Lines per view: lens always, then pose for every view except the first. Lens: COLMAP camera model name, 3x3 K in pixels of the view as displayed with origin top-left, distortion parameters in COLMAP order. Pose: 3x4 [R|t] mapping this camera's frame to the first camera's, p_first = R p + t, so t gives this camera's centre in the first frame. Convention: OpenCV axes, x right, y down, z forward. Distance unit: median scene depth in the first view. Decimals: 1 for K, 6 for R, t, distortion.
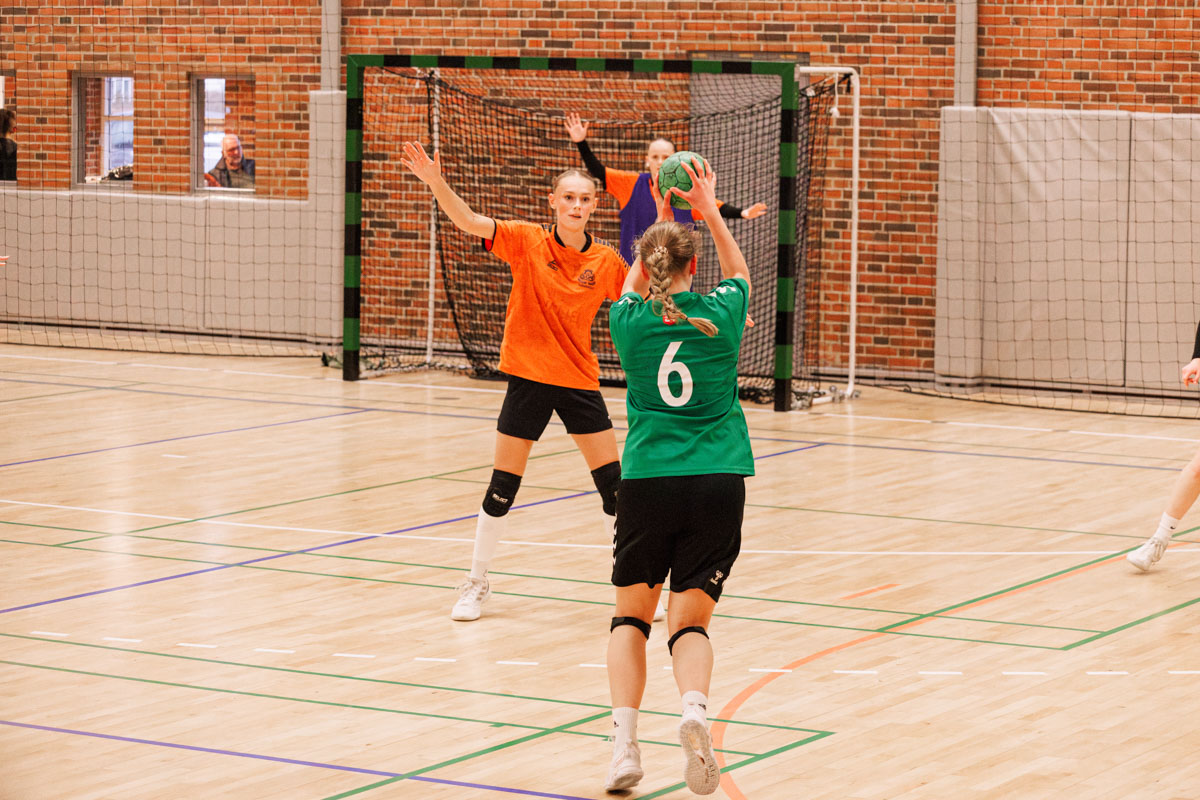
lens RADIAL K [[3802.5, 0, 593.2], [0, 3802.5, 475.4], [0, 0, 1]] dist [-0.300565, 0.000000]
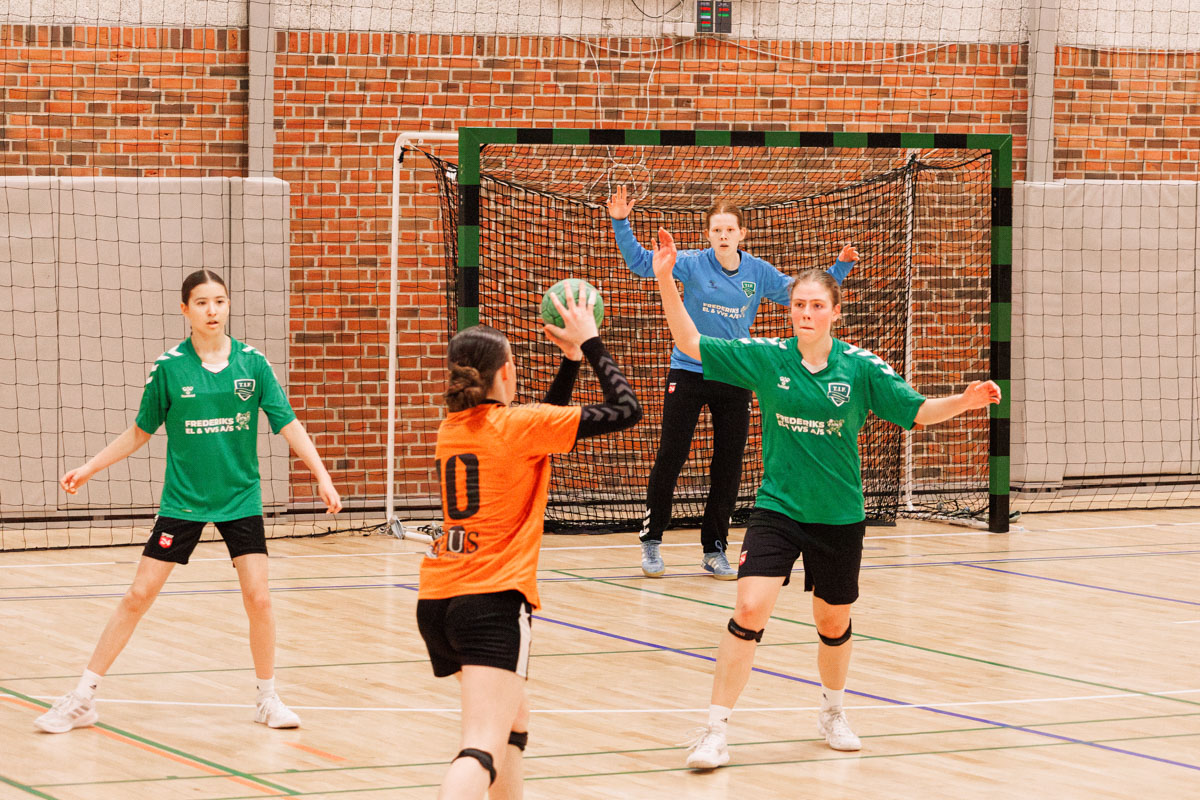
lens RADIAL K [[4732.4, 0, 599.1], [0, 4732.4, 394.3], [0, 0, 1]] dist [-0.201096, 0.000000]
pose [[0.515643, -0.061110, 0.854622, -0.984201], [0.094502, 0.995424, 0.014159, -0.077288], [-0.851576, 0.073462, 0.519058, 0.541809]]
